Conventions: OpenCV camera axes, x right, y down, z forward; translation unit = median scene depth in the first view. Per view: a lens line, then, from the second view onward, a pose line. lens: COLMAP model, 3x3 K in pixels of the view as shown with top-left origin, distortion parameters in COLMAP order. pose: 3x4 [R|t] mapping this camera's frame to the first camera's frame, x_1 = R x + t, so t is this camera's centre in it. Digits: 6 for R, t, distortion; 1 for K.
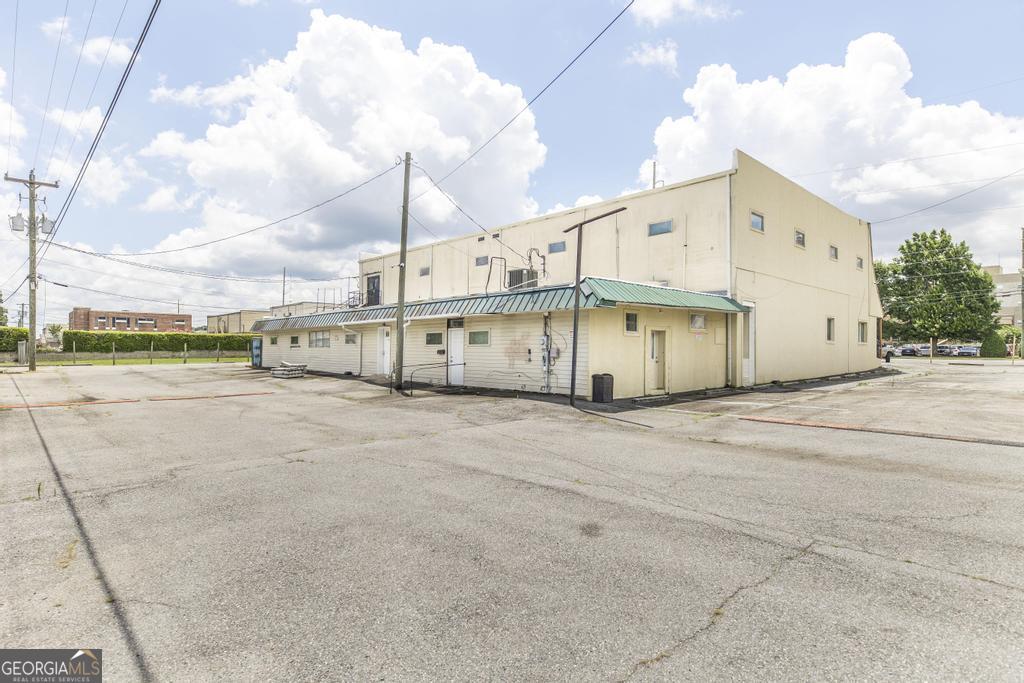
lens RADIAL K [[547.5, 0, 512.0], [0, 547.5, 341.5], [0, 0, 1]] dist [0.001361, 0.000058]
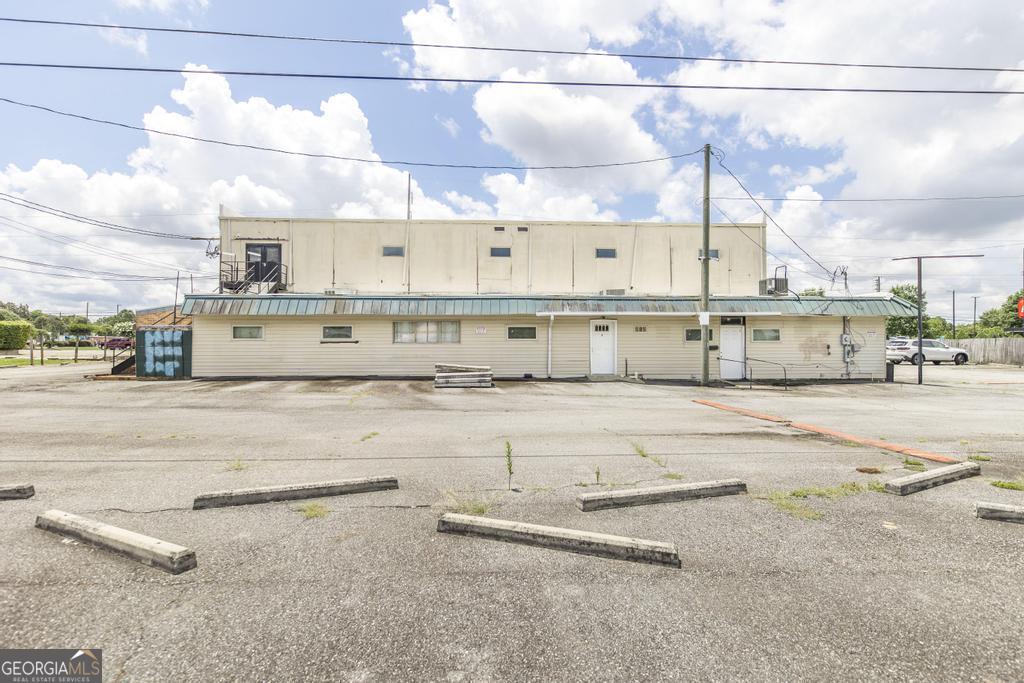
lens RADIAL K [[485.7, 0, 512.0], [0, 485.7, 341.5], [0, 0, 1]] dist [0.002217, 0.000396]
pose [[0.660719, 0.010837, 0.750555, -1.119152], [-0.014150, 0.999898, -0.001982, 0.016122], [-0.750500, -0.009311, 0.660805, 0.705098]]
